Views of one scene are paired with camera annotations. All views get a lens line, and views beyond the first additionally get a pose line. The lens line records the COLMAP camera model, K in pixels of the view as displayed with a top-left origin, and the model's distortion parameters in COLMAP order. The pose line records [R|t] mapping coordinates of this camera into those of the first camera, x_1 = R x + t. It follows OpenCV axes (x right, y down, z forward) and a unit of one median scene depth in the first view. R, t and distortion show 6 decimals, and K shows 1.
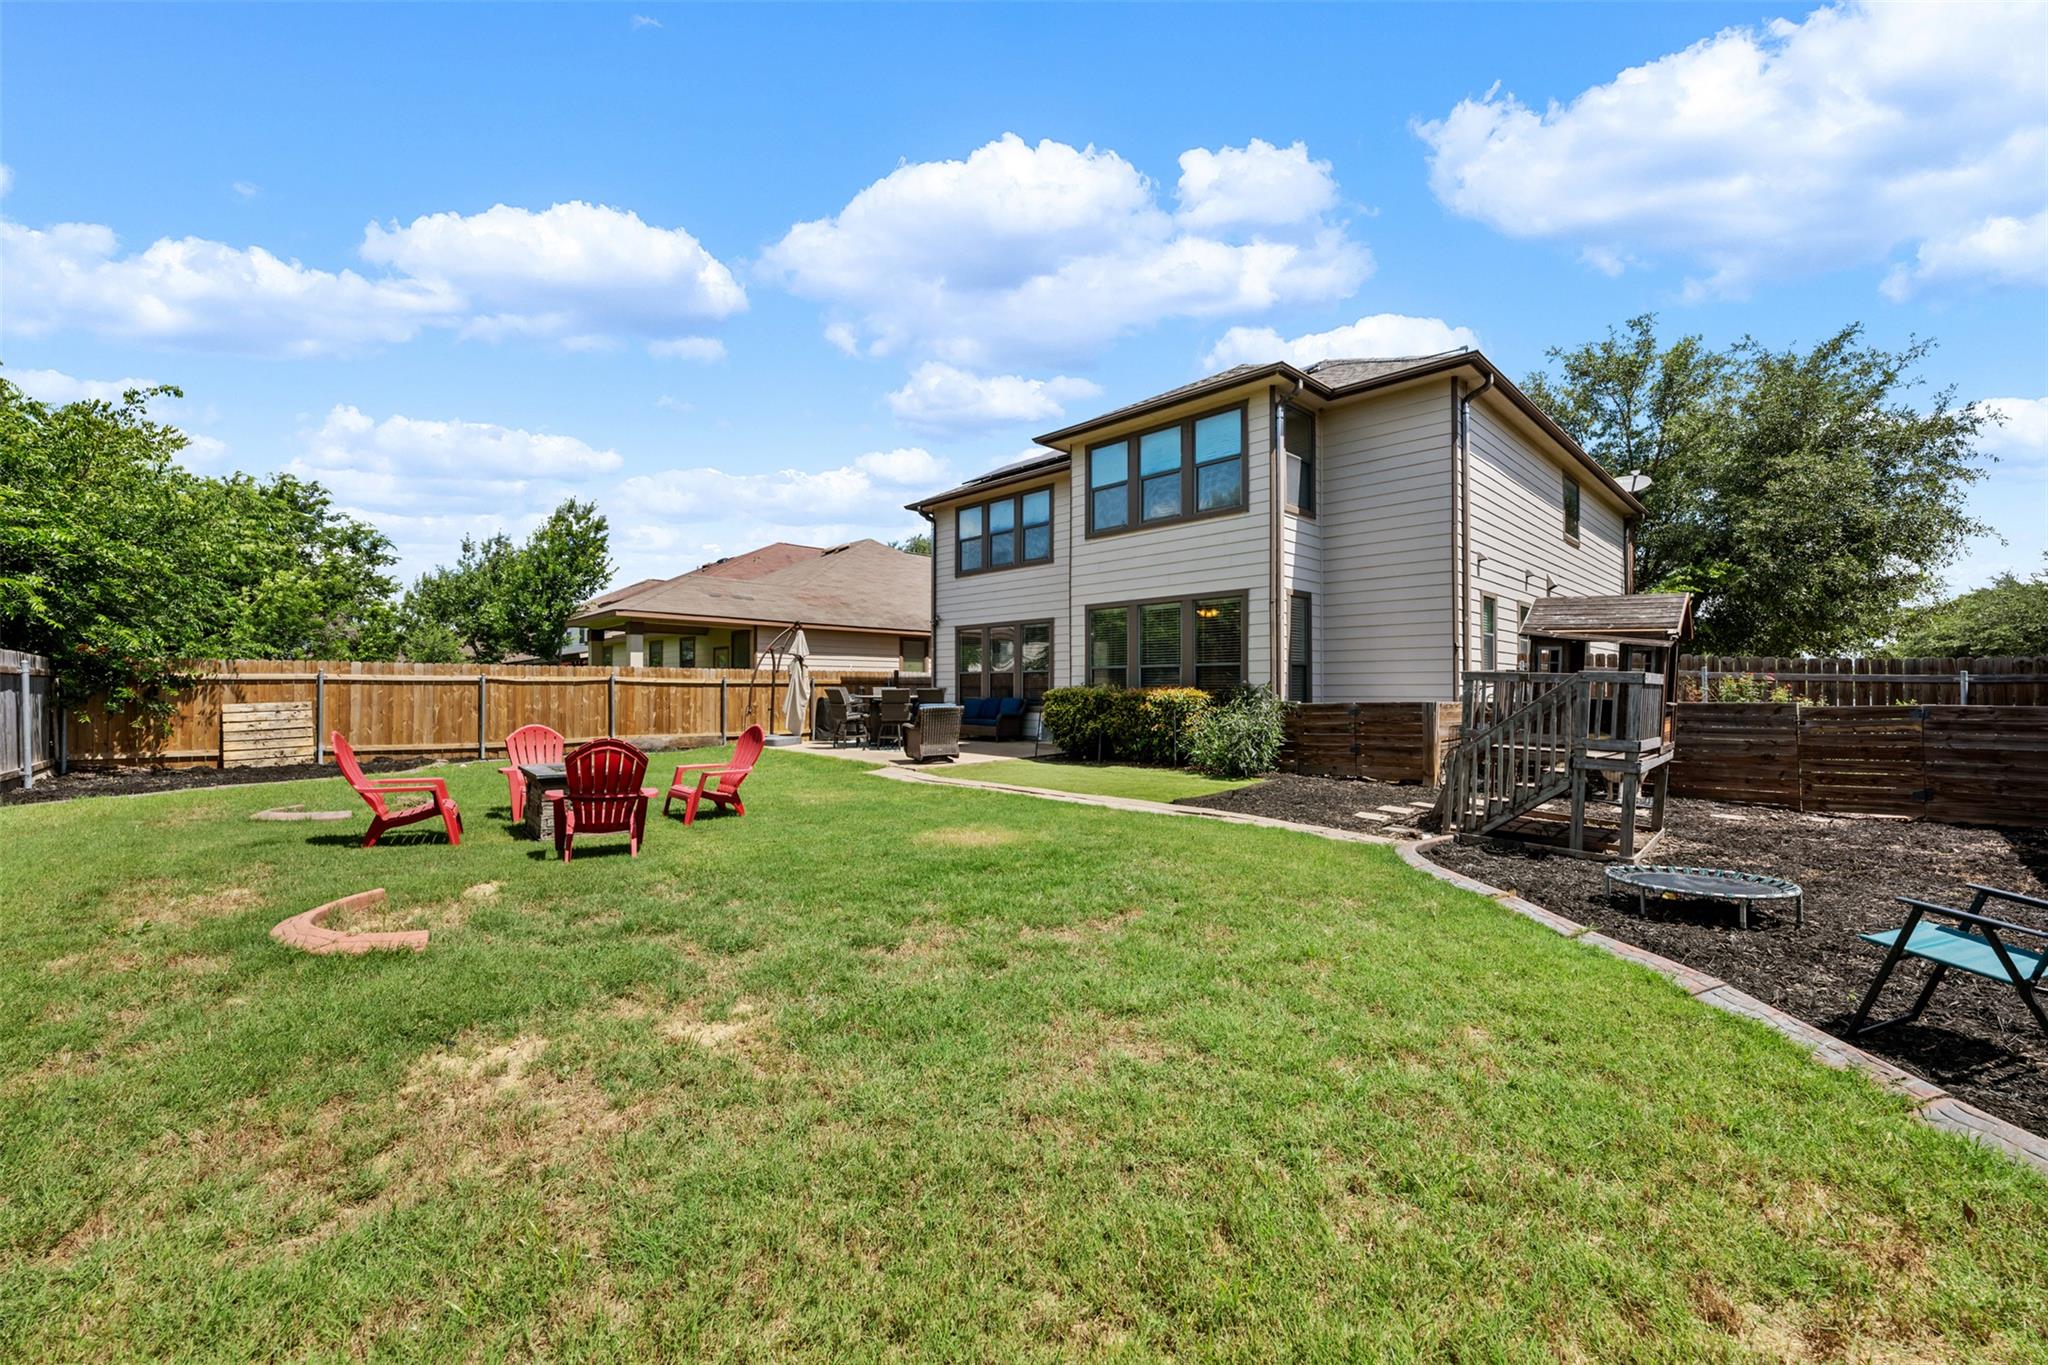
lens RADIAL K [[818.9, 0, 1022.9], [0, 818.9, 715.7], [0, 0, 1]] dist [0.001053, 0.000099]
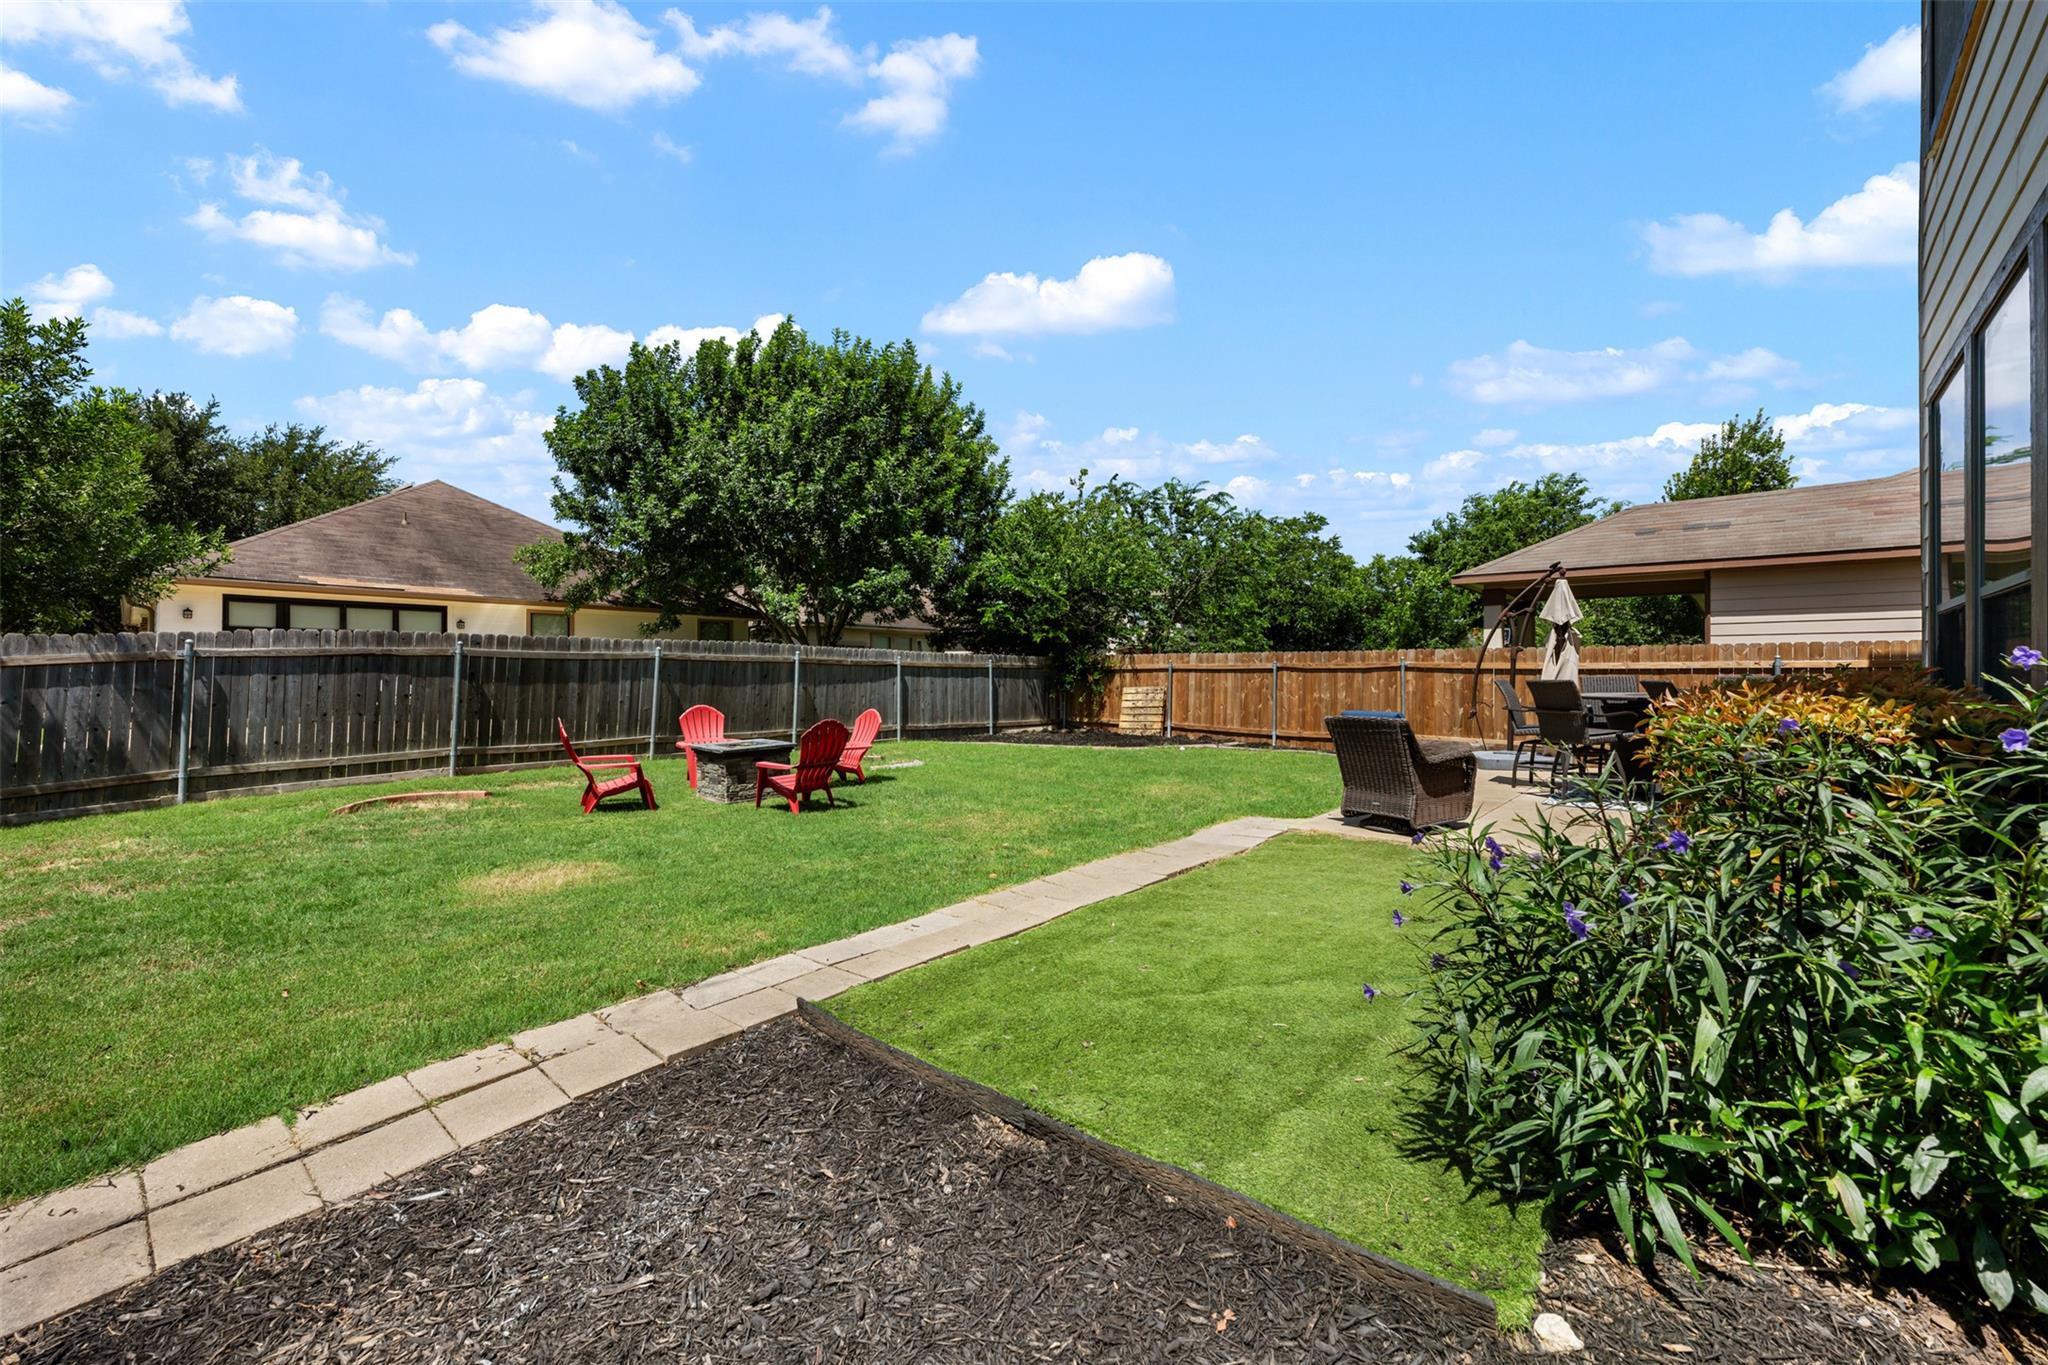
lens RADIAL K [[824.2, 0, 995.7], [0, 824.2, 681.4], [0, 0, 1]] dist [0.000143, 0.000045]
pose [[0.048943, 0.008801, -0.998763, 0.339313], [-0.033686, 0.999407, 0.007156, -0.022541], [0.998233, 0.033294, 0.049210, 0.607542]]
